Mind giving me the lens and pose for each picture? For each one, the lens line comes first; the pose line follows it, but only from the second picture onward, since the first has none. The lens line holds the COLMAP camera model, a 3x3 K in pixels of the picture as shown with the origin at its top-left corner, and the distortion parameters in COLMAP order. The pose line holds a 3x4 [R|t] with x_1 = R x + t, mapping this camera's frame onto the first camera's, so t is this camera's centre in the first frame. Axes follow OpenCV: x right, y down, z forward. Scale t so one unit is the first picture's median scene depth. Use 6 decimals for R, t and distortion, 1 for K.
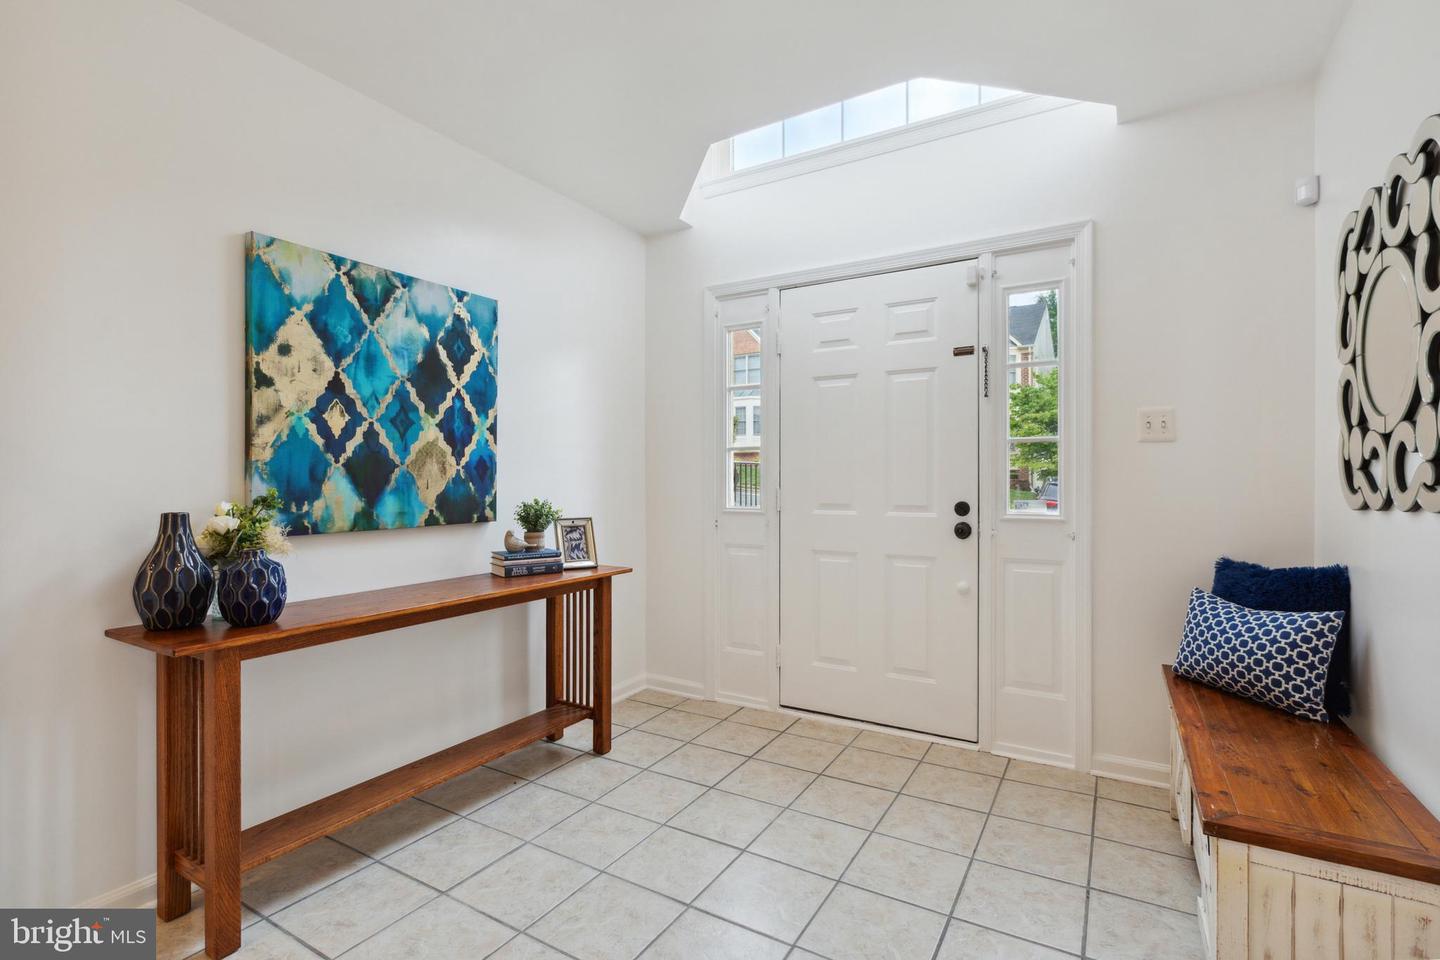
lens RADIAL K [[648.3, 0, 722.6], [0, 648.3, 484.3], [0, 0, 1]] dist [0.002778, -0.001711]
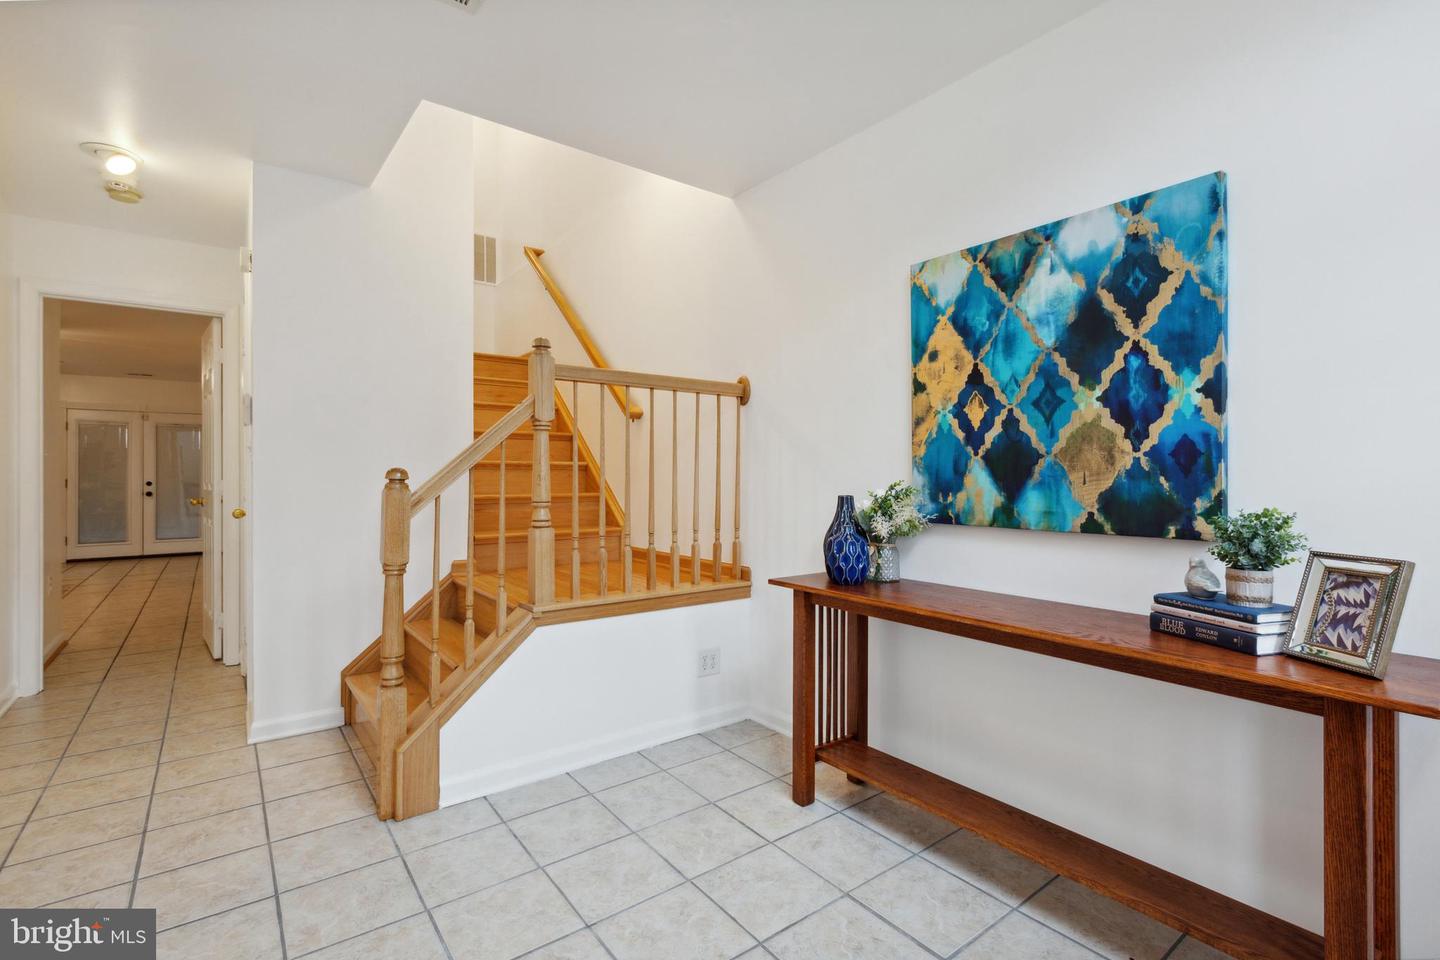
lens RADIAL K [[648.3, 0, 712.4], [0, 648.3, 470.4], [0, 0, 1]] dist [0.002778, -0.001711]
pose [[-0.361194, -0.002482, -0.932487, 0.438695], [-0.005773, 0.999983, -0.000426, -0.006747], [0.932473, 0.005229, -0.361202, 0.911222]]
